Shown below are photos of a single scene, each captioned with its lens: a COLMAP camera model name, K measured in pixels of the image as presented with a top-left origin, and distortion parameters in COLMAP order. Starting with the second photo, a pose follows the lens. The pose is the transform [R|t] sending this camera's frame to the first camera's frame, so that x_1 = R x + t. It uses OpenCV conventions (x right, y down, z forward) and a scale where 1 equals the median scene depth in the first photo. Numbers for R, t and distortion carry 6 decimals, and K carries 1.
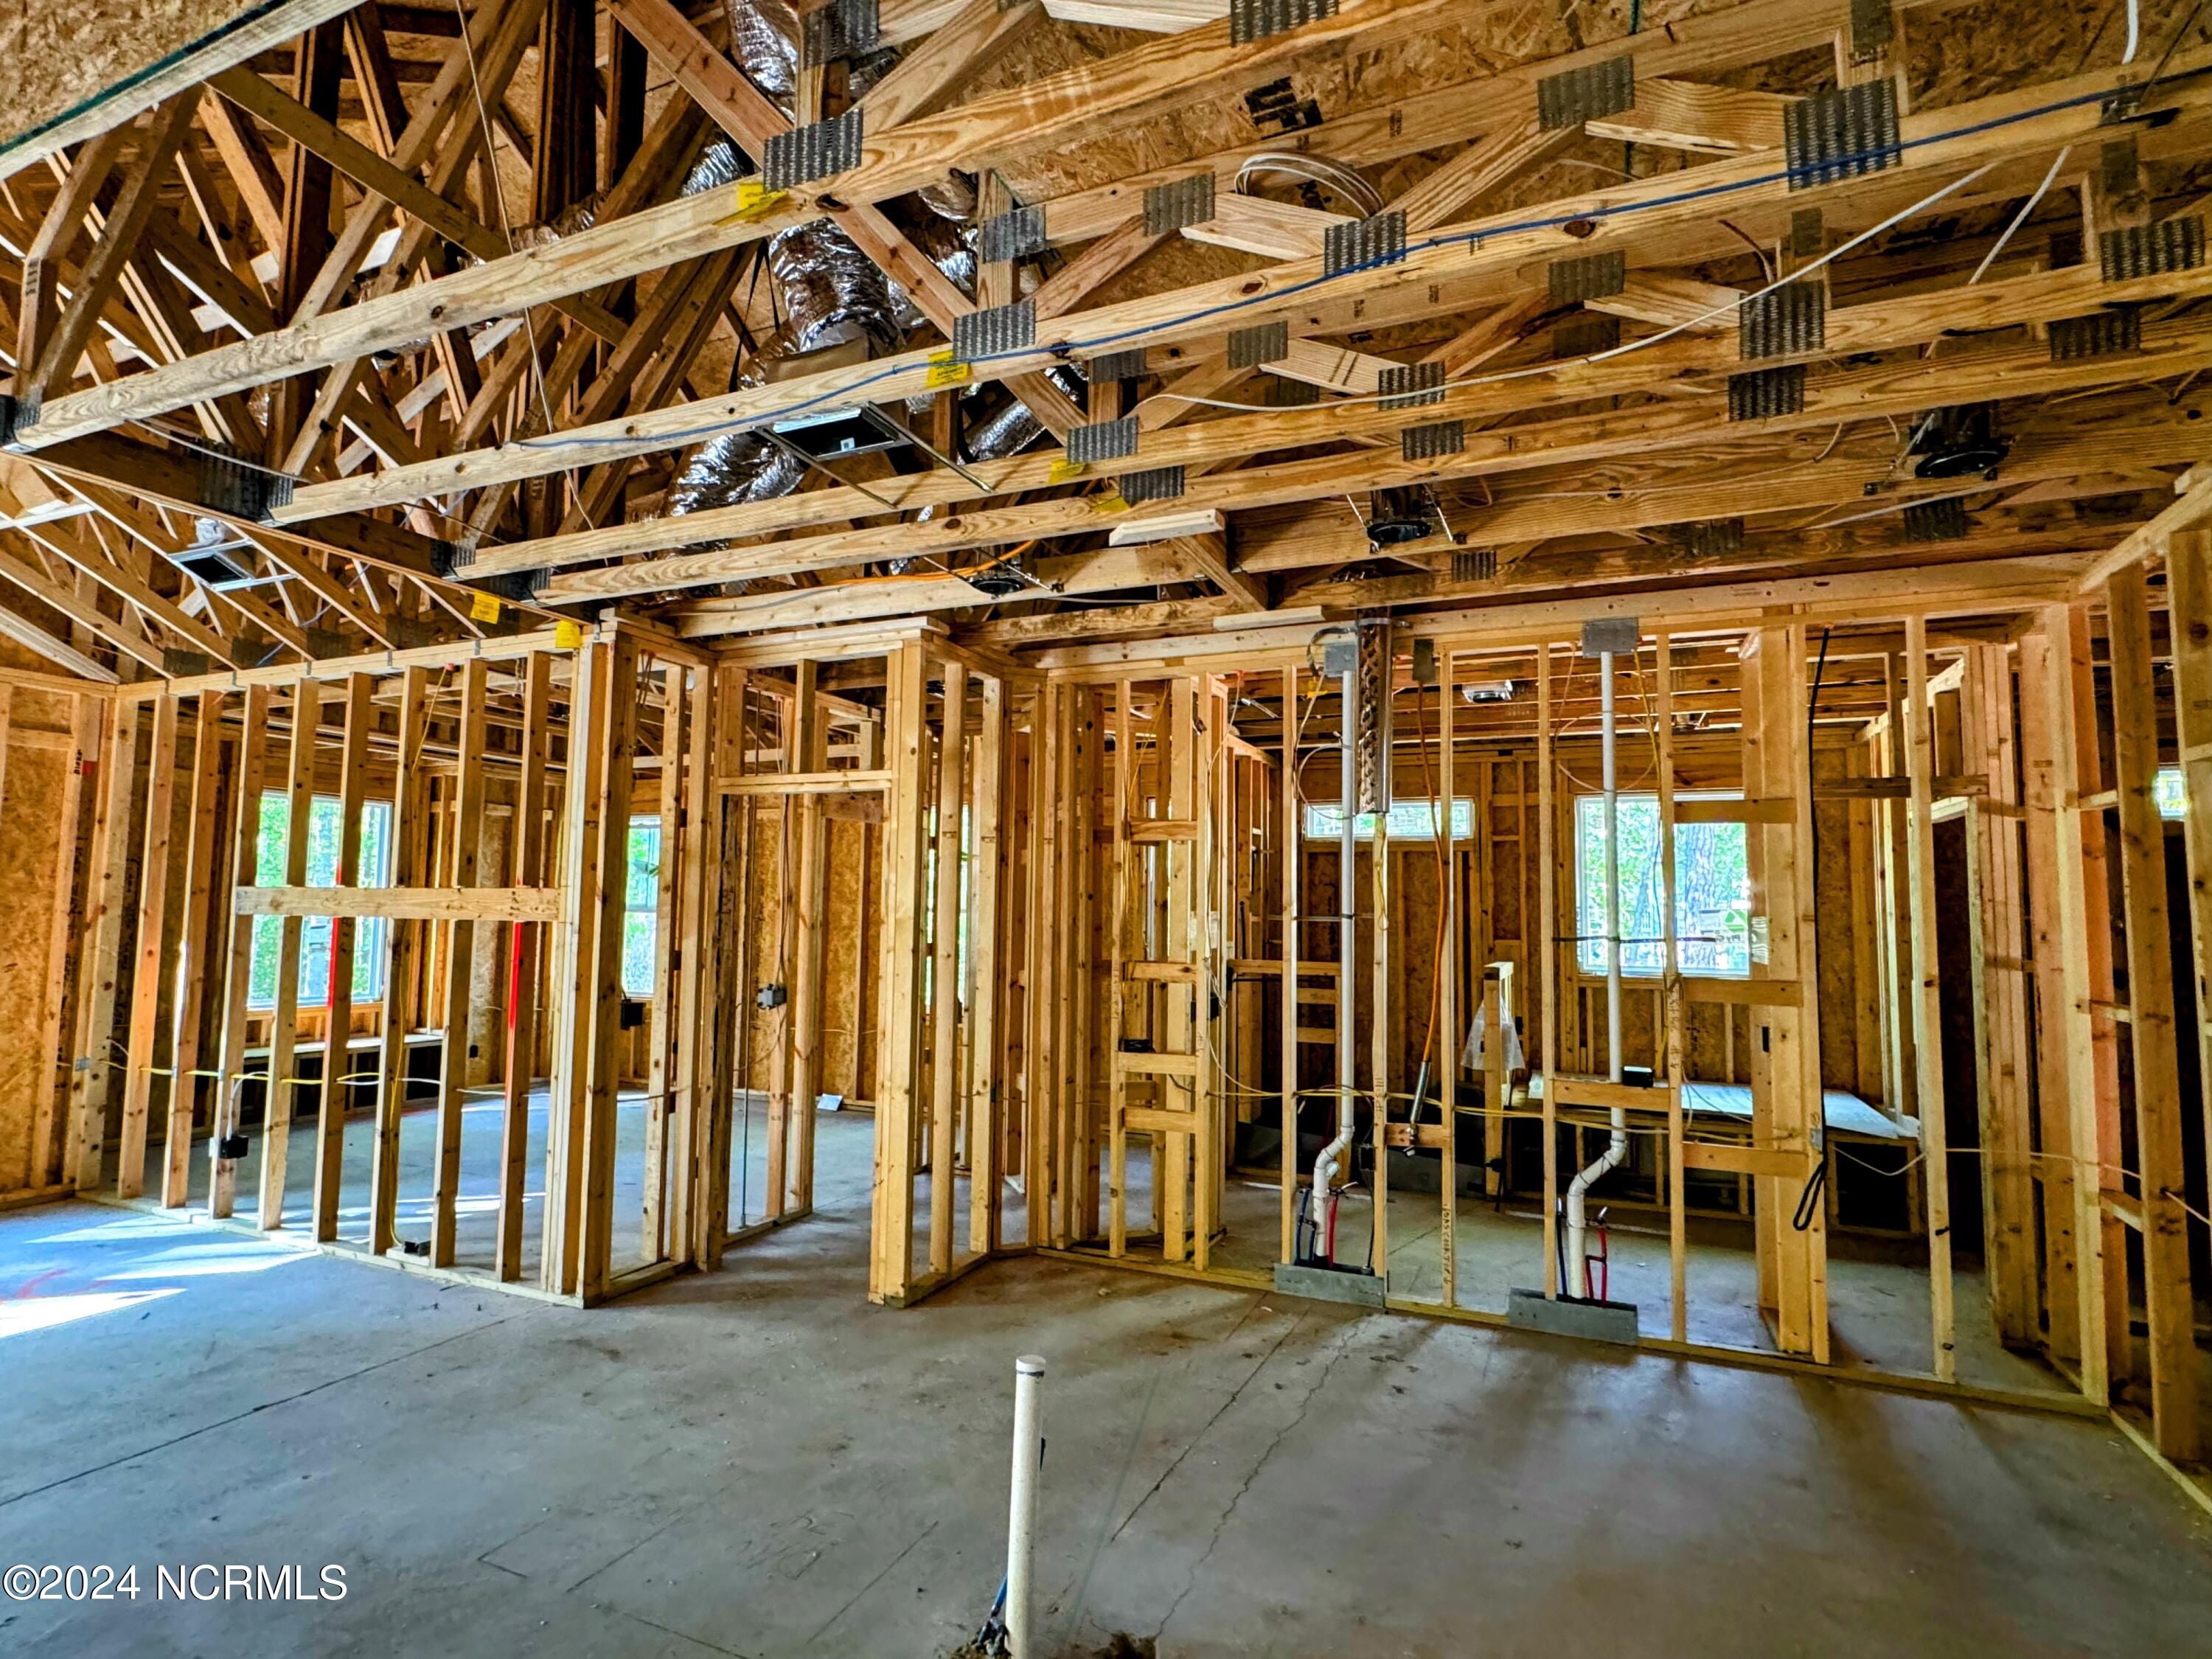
lens RADIAL K [[1106.3, 0, 1105.4], [0, 1106.3, 833.2], [0, 0, 1]] dist [0.001693, 0.000215]
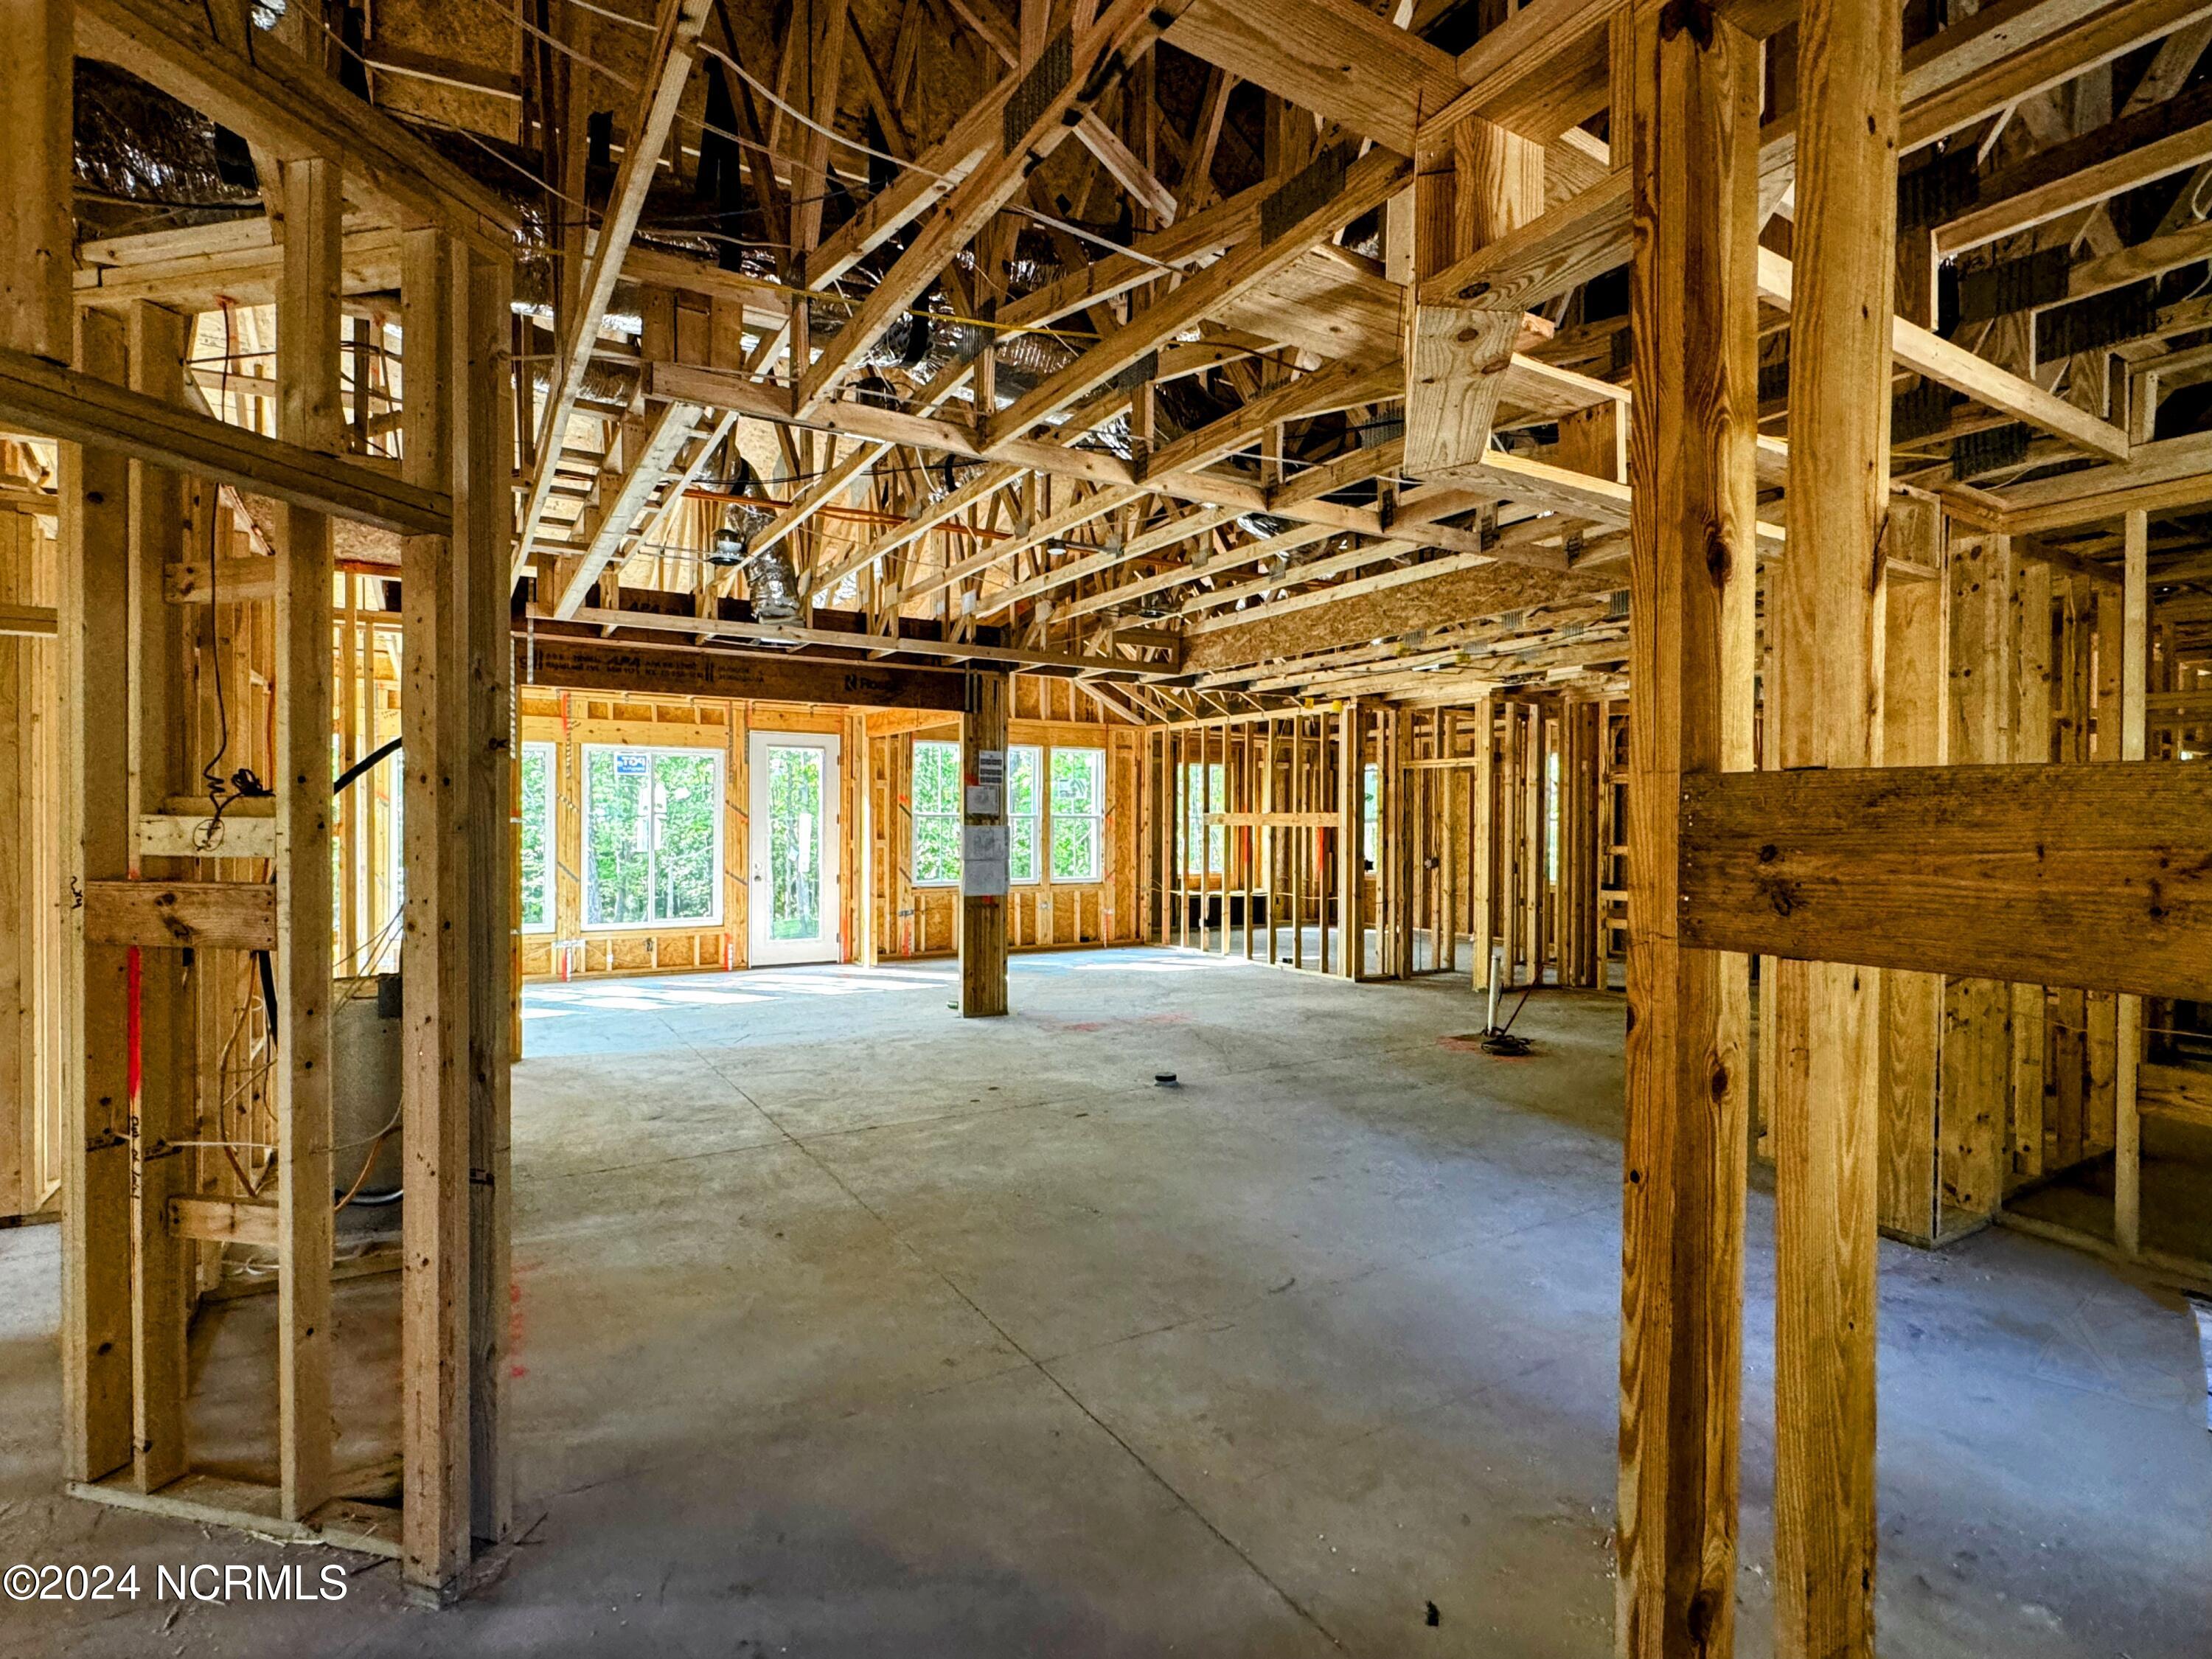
lens RADIAL K [[1106.3, 0, 1107.4], [0, 1106.3, 831.1], [0, 0, 1]] dist [0.001693, 0.000215]
pose [[0.818502, -0.004272, -0.574488, 0.414594], [0.047980, 0.996987, 0.060946, -0.070850], [0.572497, -0.077449, 0.816241, -1.089724]]
